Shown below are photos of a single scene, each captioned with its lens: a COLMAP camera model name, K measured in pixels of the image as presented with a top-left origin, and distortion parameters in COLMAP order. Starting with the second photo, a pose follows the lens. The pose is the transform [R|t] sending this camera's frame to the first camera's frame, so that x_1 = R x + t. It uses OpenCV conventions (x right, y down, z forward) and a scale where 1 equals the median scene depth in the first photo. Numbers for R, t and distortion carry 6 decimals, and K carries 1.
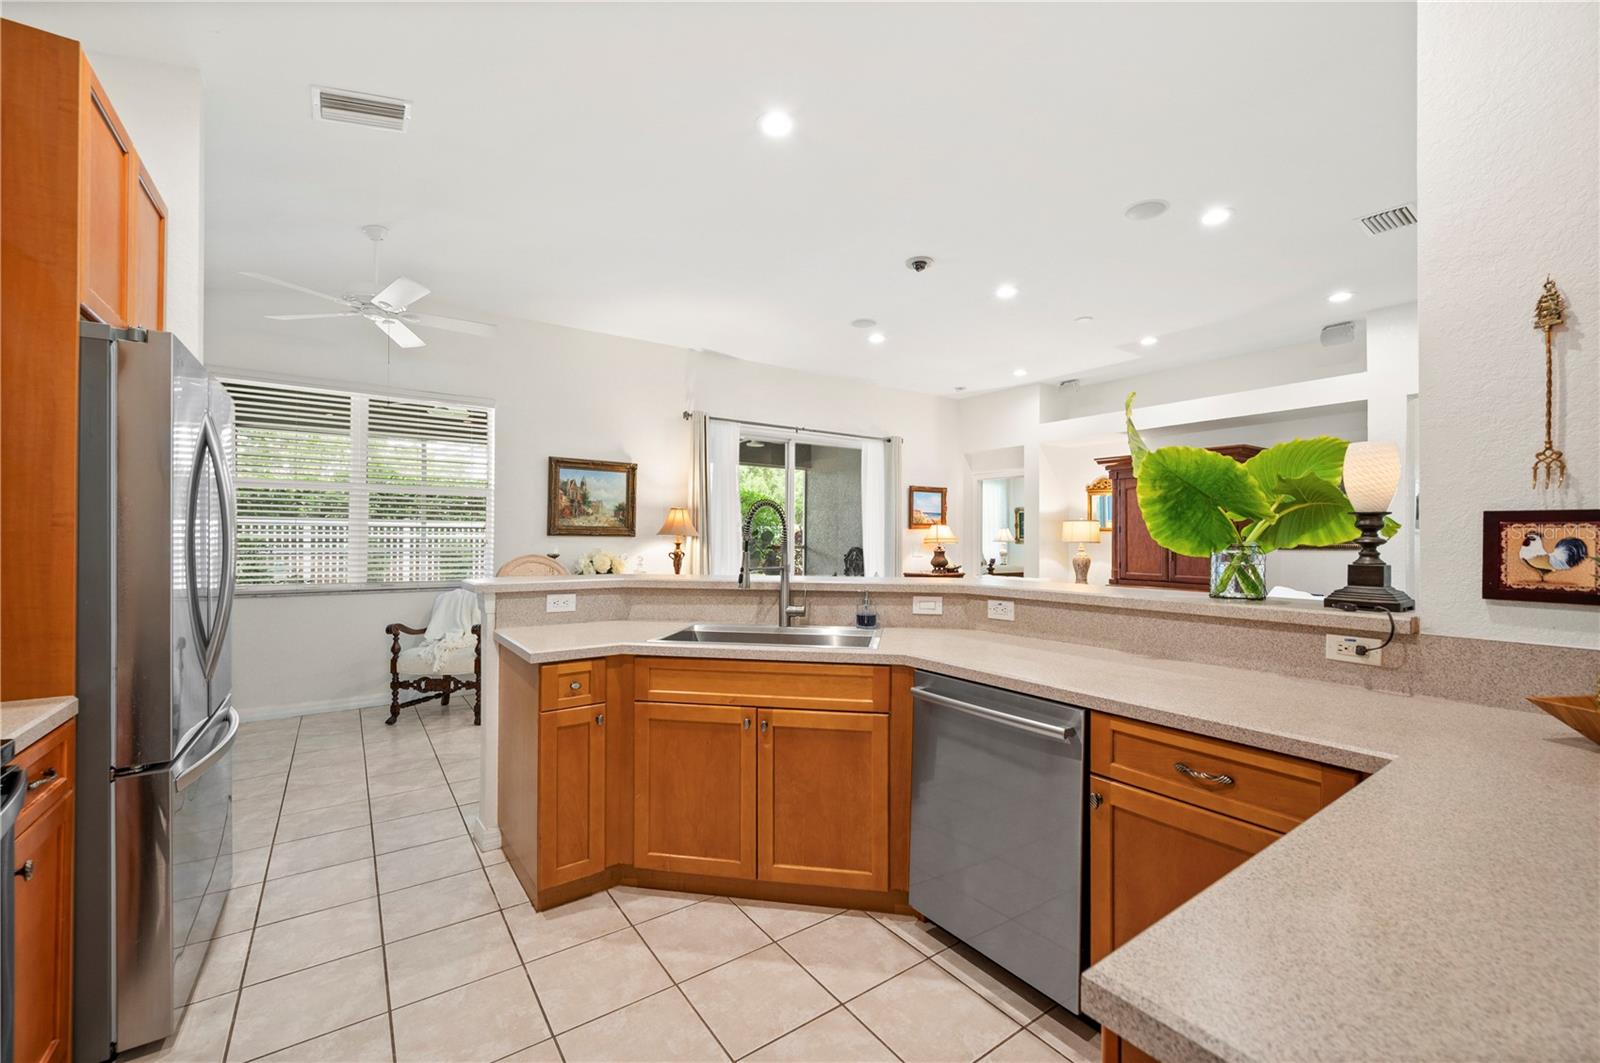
lens RADIAL K [[647.6, 0, 798.3], [0, 647.6, 532.8], [0, 0, 1]] dist [-0.000430, -0.000146]
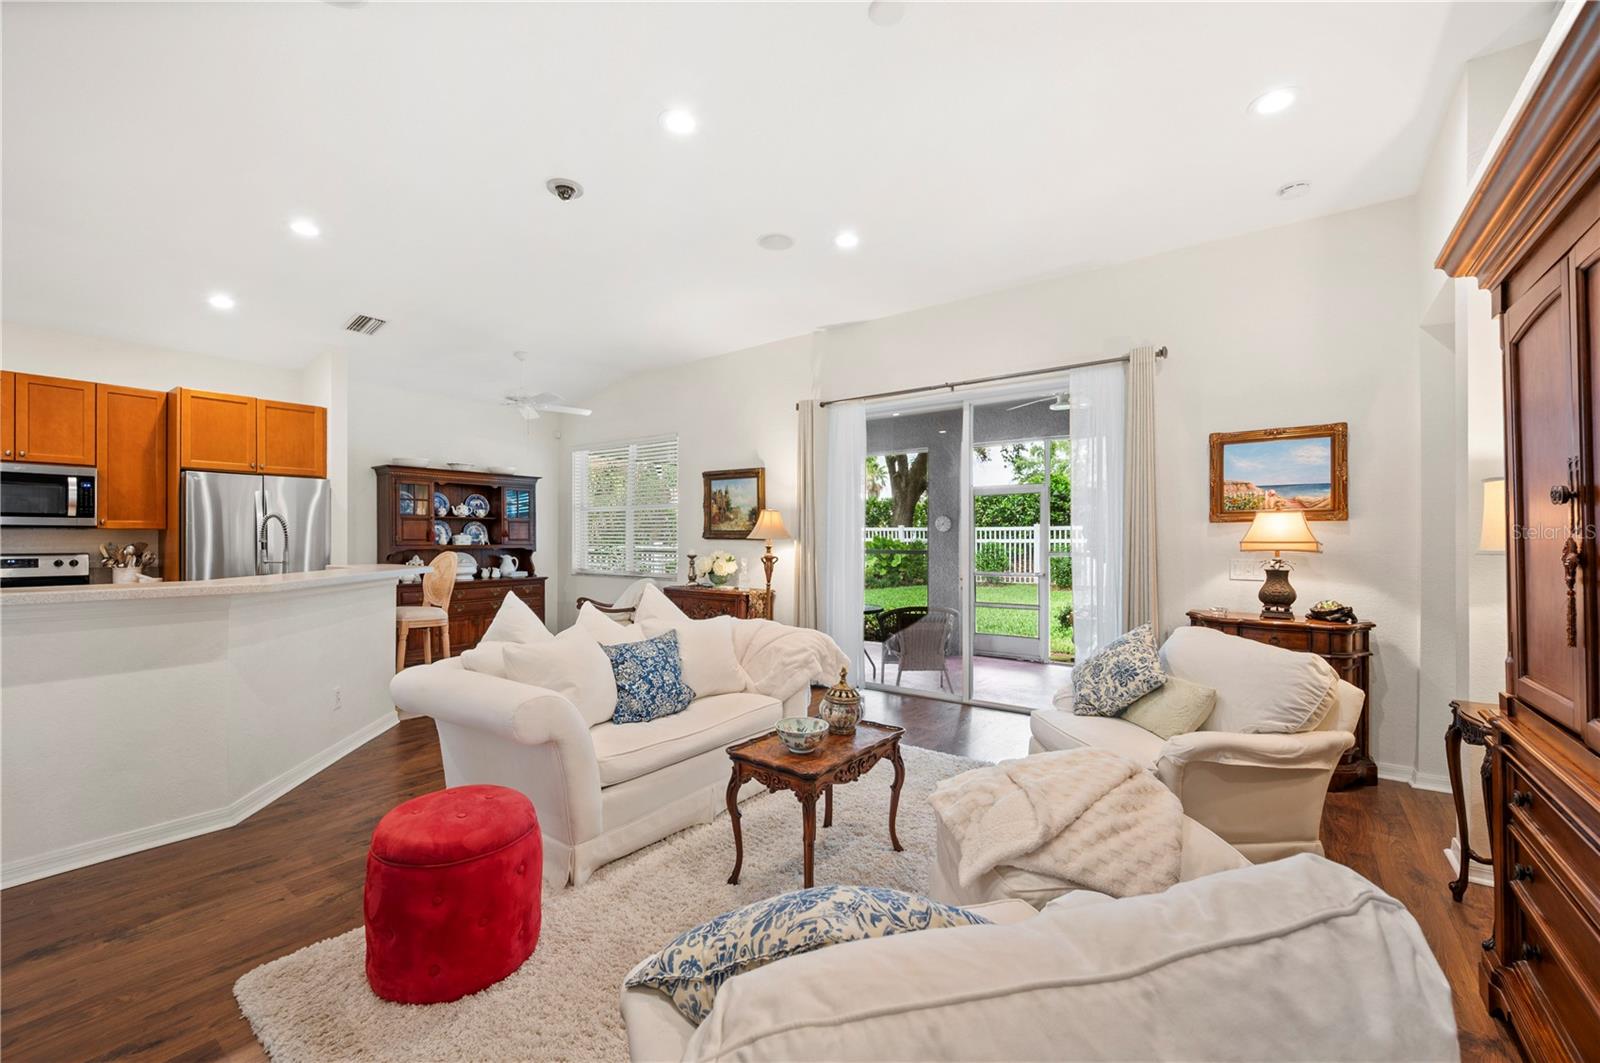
lens RADIAL K [[647.6, 0, 798.3], [0, 647.6, 532.8], [0, 0, 1]] dist [-0.000430, -0.000146]
pose [[0.308741, -0.011927, -0.951071, 0.728475], [0.008446, 0.999916, -0.009798, 0.005464], [0.951109, -0.005008, 0.308816, 0.740431]]
